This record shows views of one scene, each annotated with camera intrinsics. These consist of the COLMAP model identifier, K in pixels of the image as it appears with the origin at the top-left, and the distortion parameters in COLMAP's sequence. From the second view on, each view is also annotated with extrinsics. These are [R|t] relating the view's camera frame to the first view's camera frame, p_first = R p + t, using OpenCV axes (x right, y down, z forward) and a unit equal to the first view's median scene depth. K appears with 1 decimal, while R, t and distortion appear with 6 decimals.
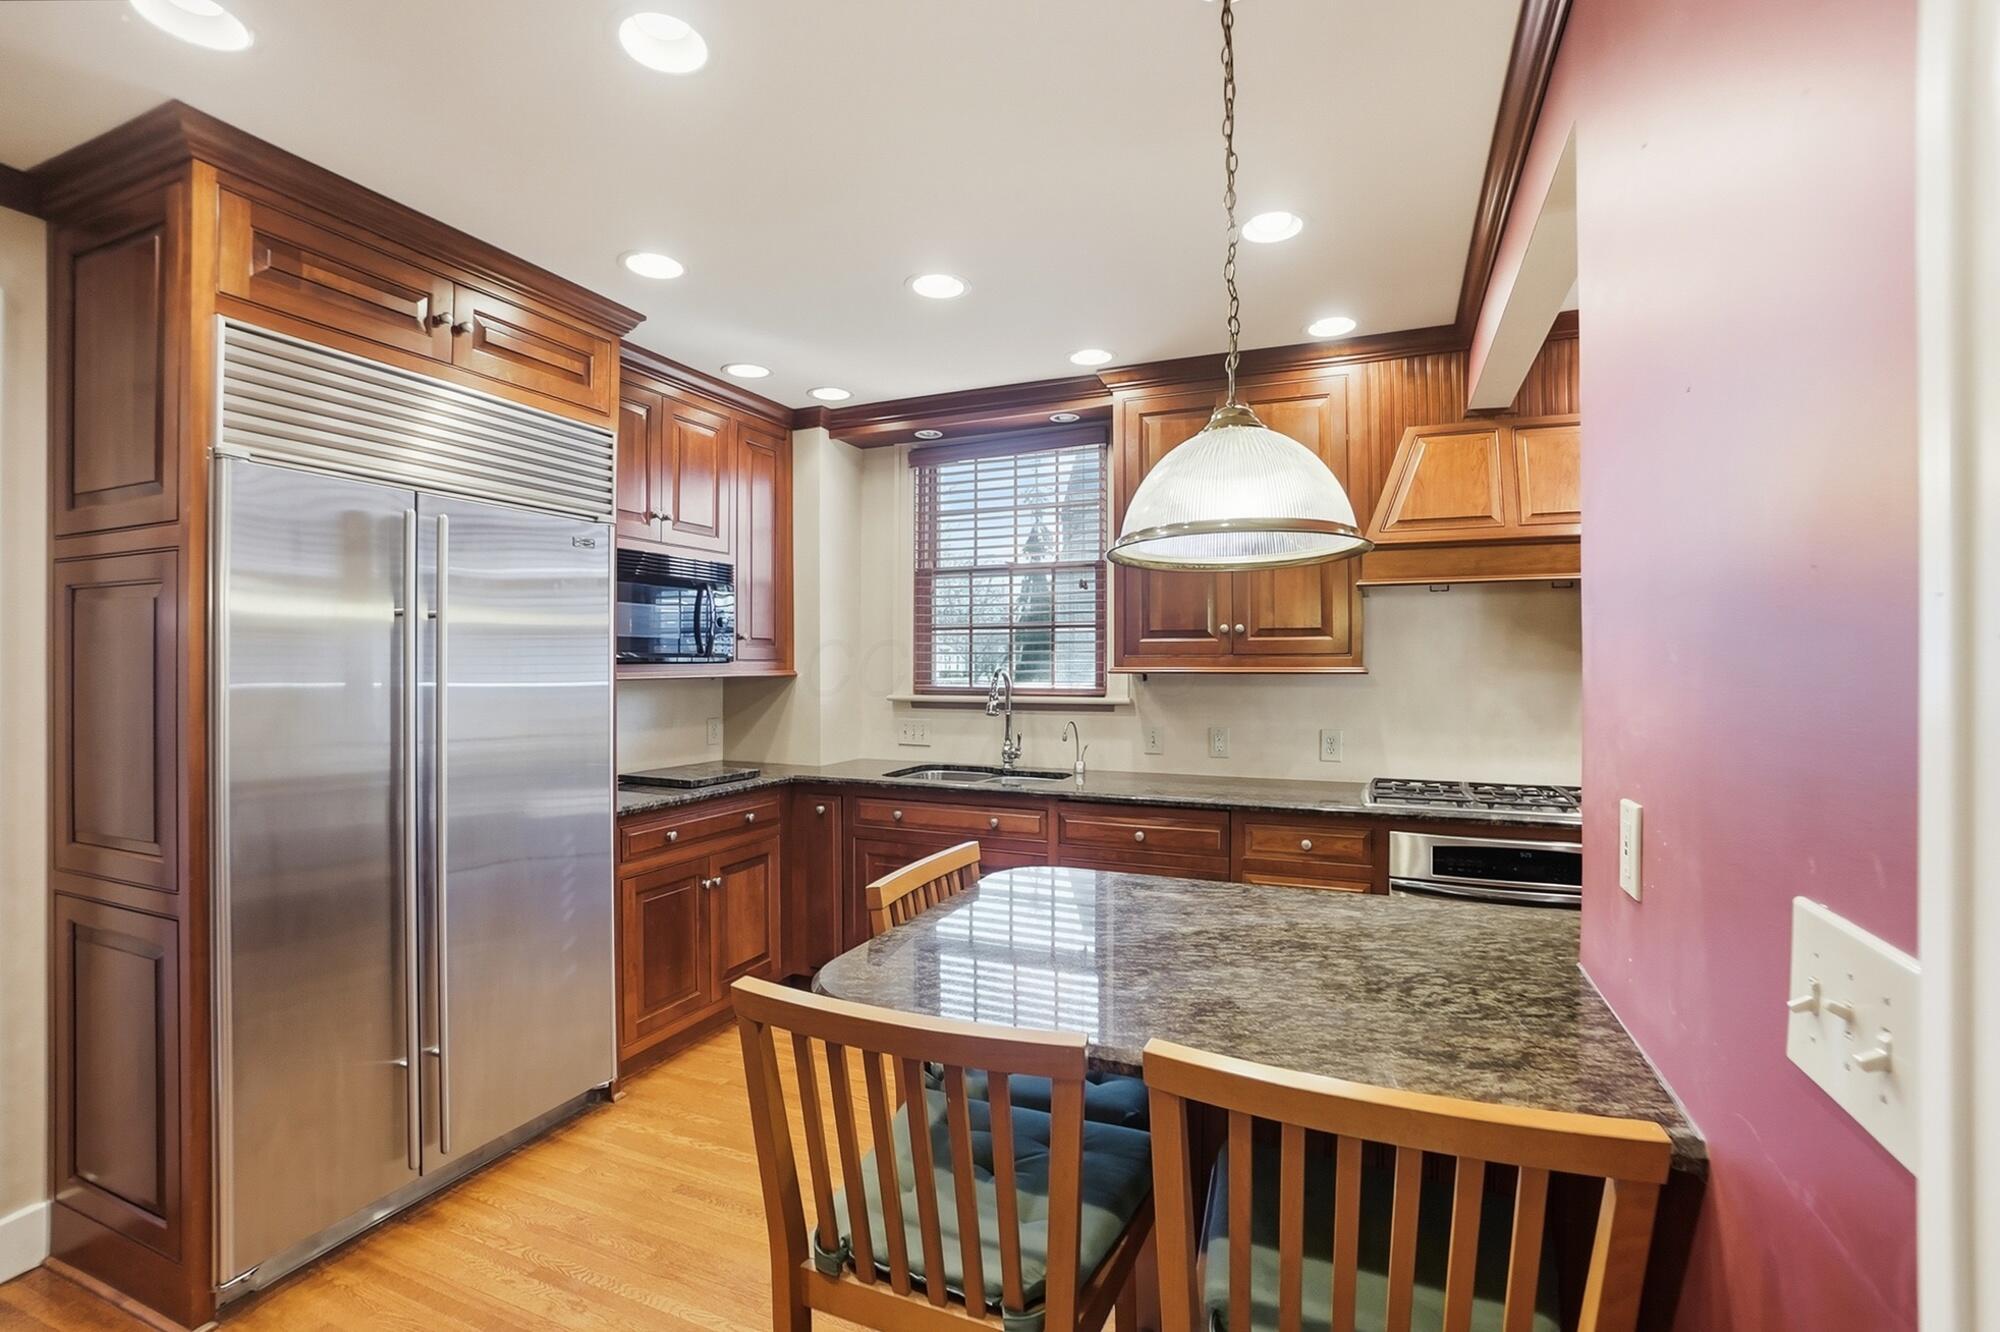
lens RADIAL K [[881.0, 0, 1028.9], [0, 881.0, 672.3], [0, 0, 1]] dist [-0.050217, -0.000036]
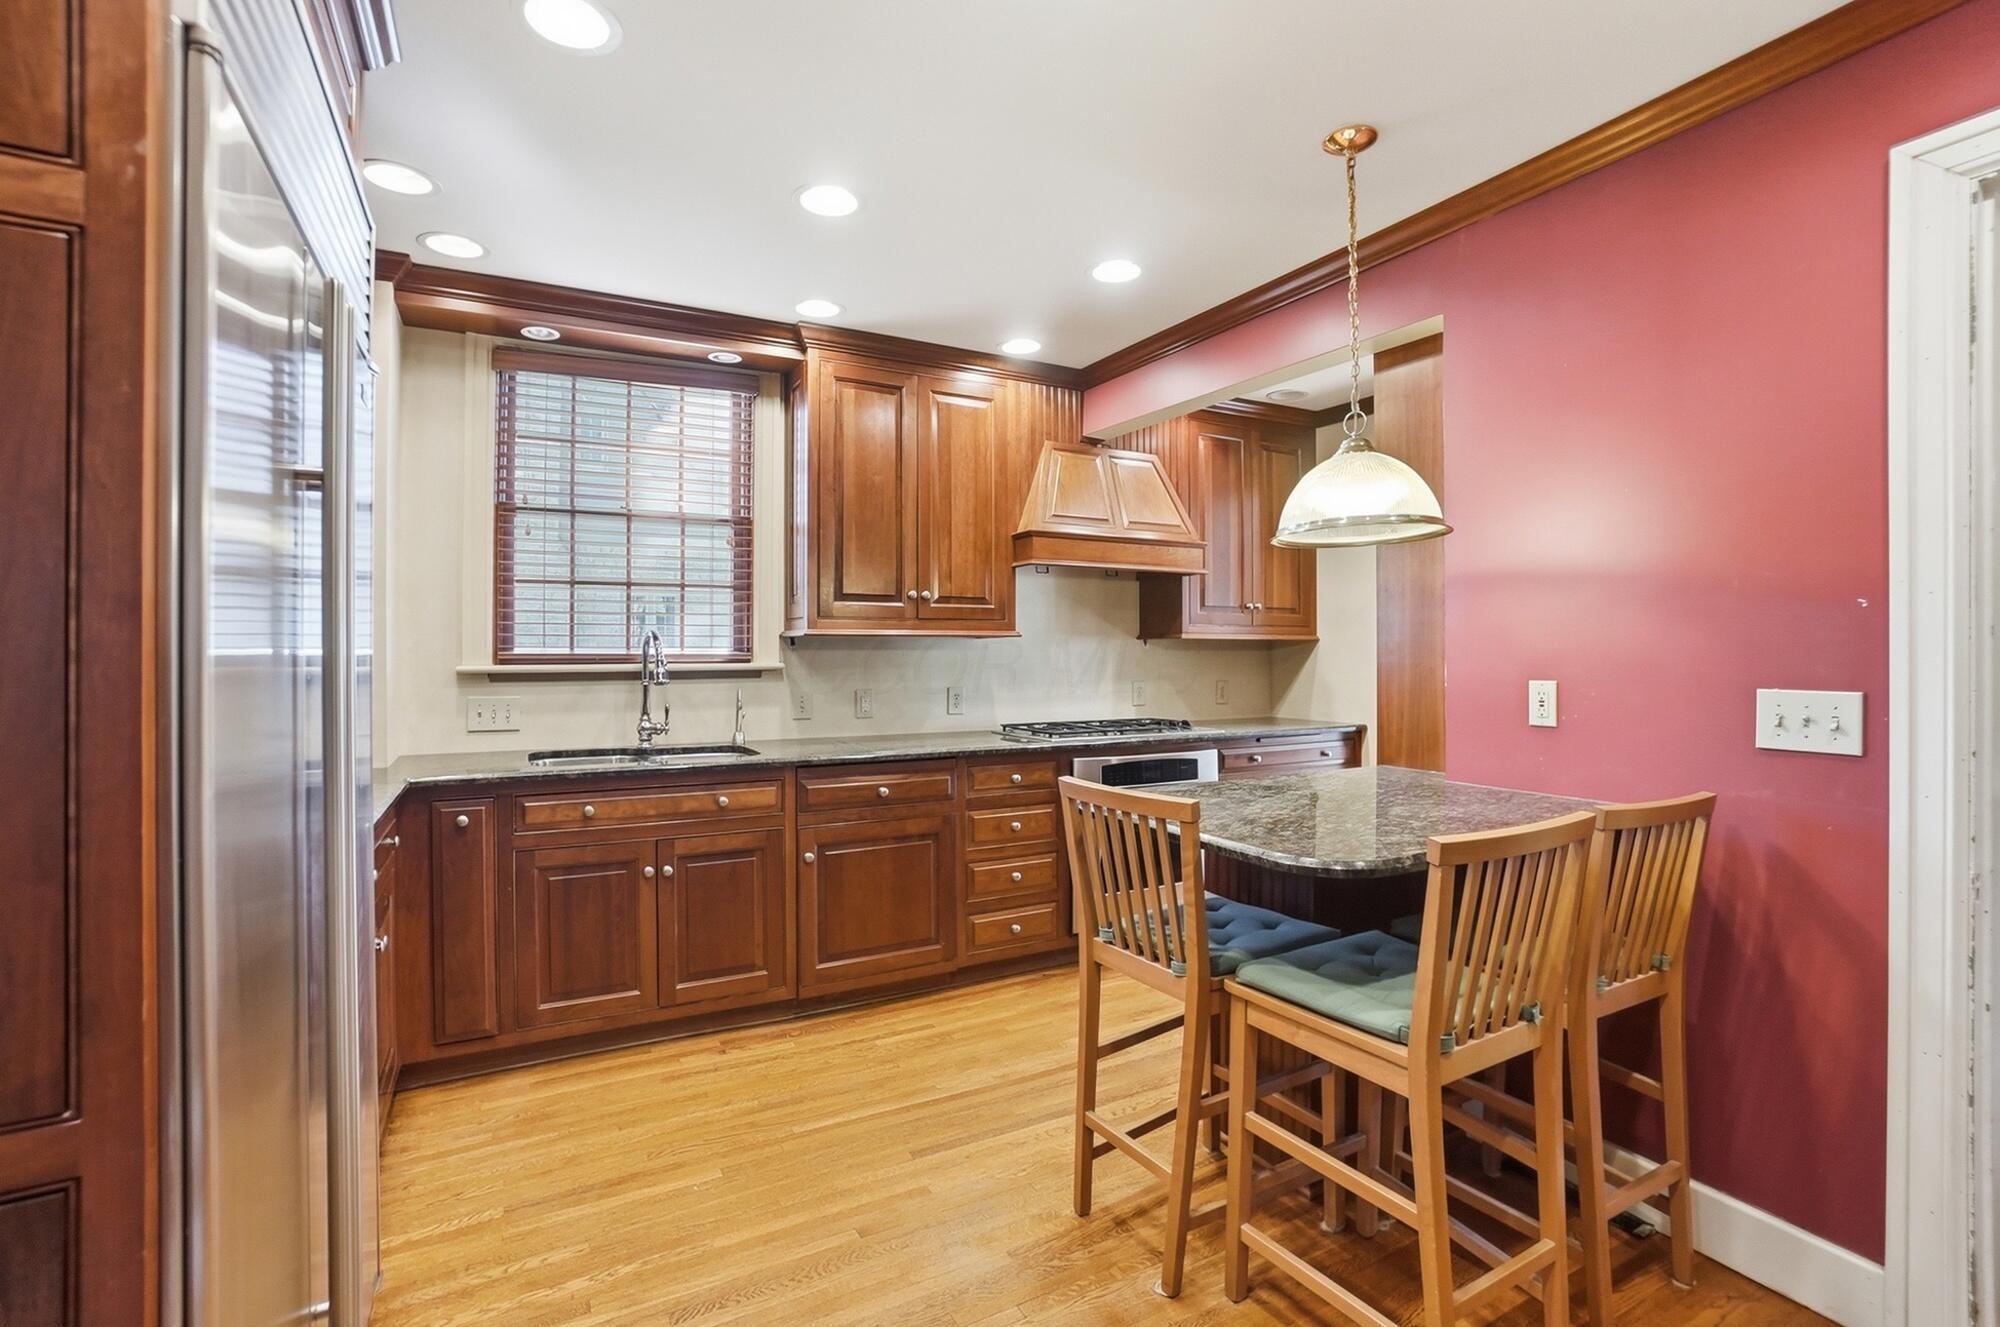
lens RADIAL K [[900.4, 0, 1000.0], [0, 900.4, 663.5], [0, 0, 1]] dist [-0.037517, 0.000002]
pose [[0.640105, -0.012719, 0.768183, -0.491061], [0.006548, 0.999917, 0.011099, 0.020377], [-0.768260, -0.002075, 0.640135, 0.180410]]
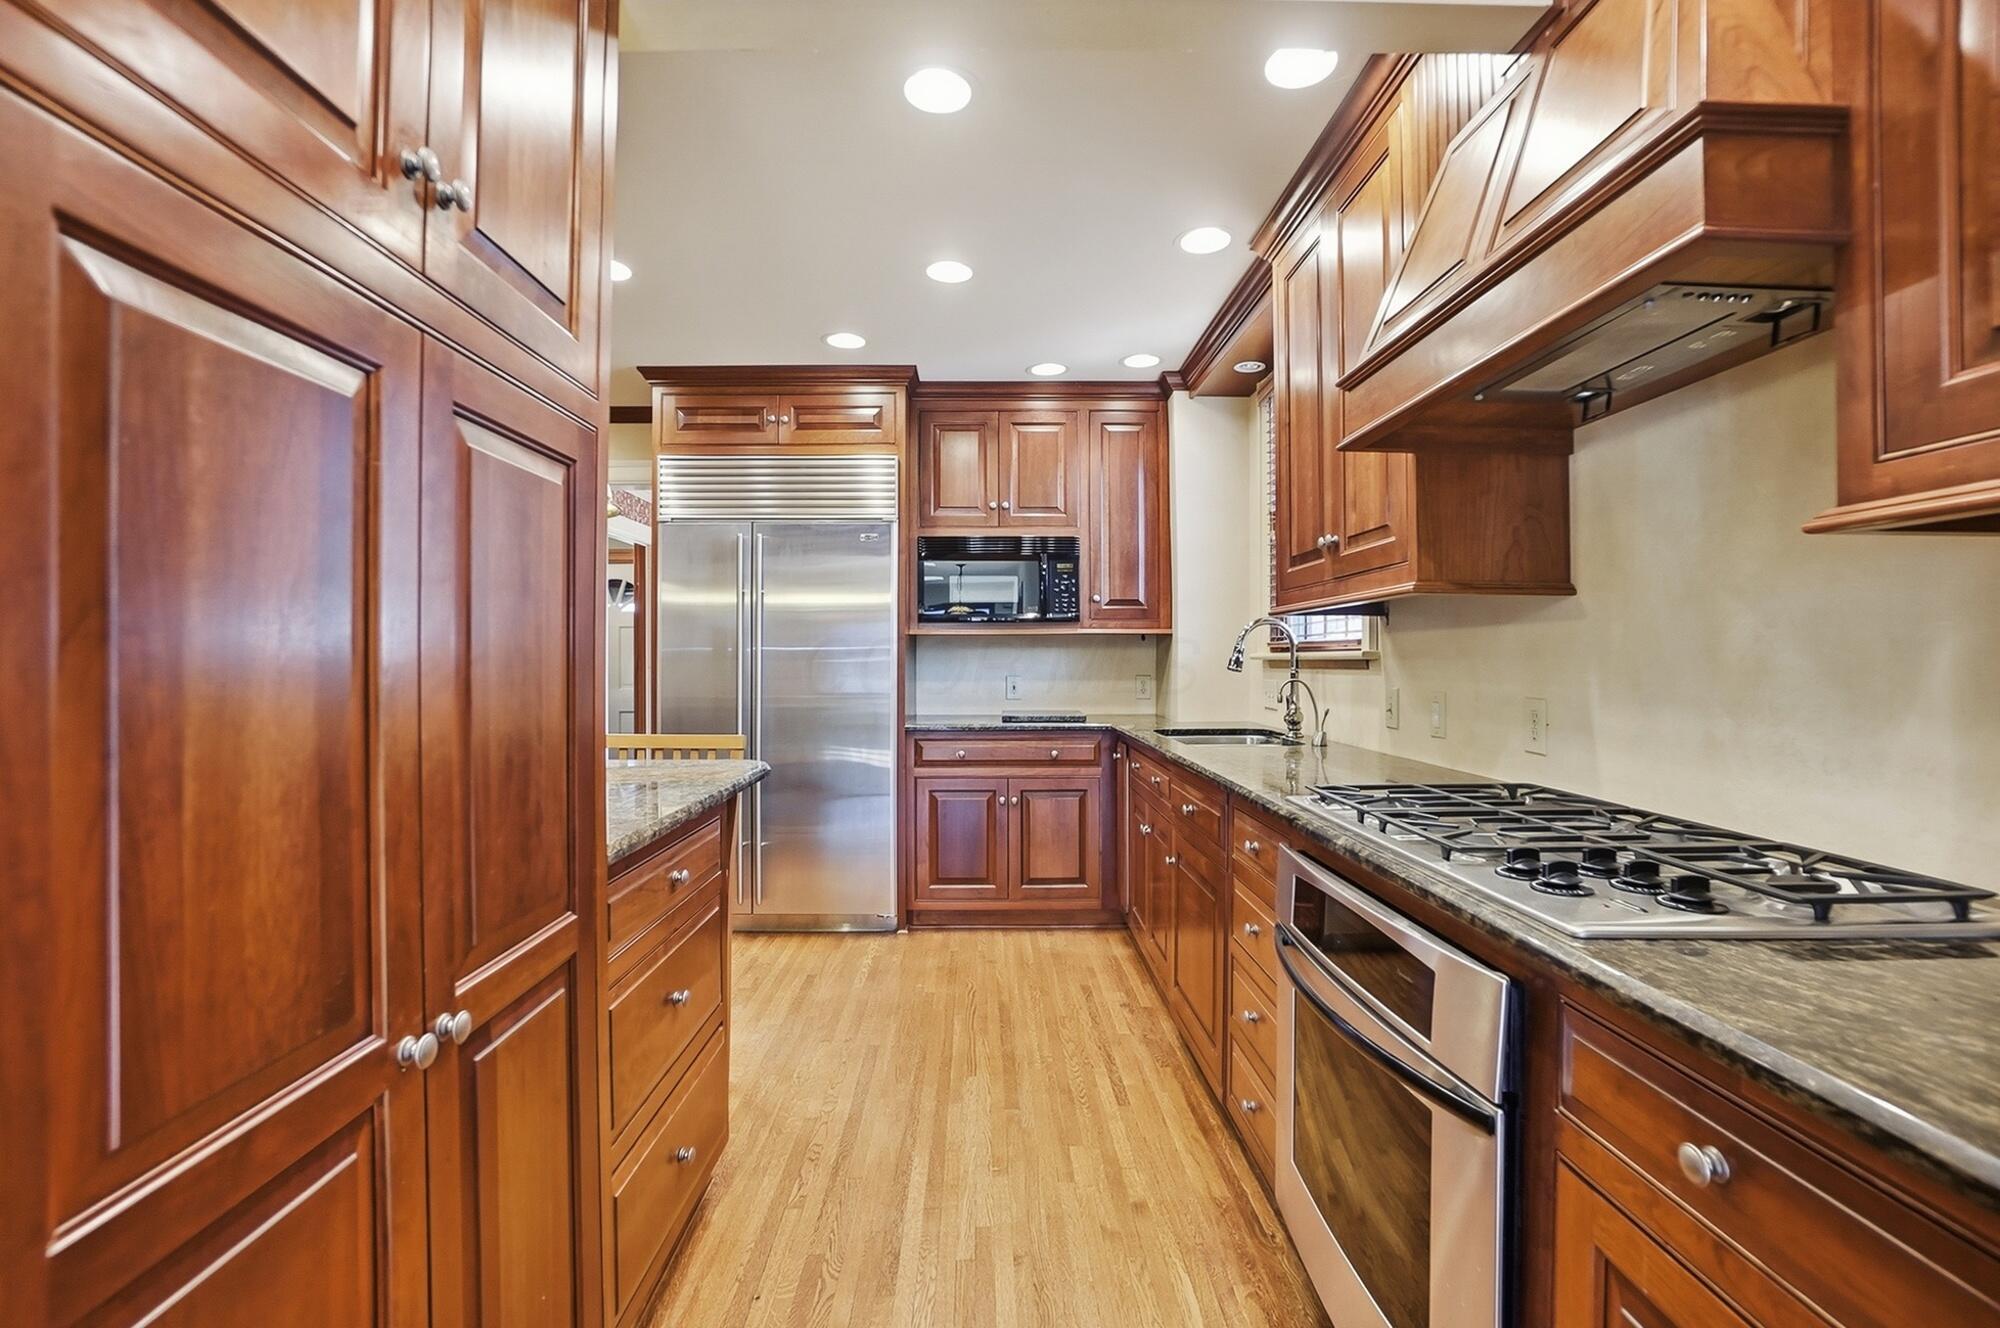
lens RADIAL K [[900.4, 0, 1000.0], [0, 900.4, 664.0], [0, 0, 1]] dist [-0.037517, 0.000002]
pose [[0.388014, 0.002847, -0.921649, 0.680211], [0.000693, 0.999994, 0.003381, 0.036877], [0.921653, -0.001951, 0.388010, 0.422266]]
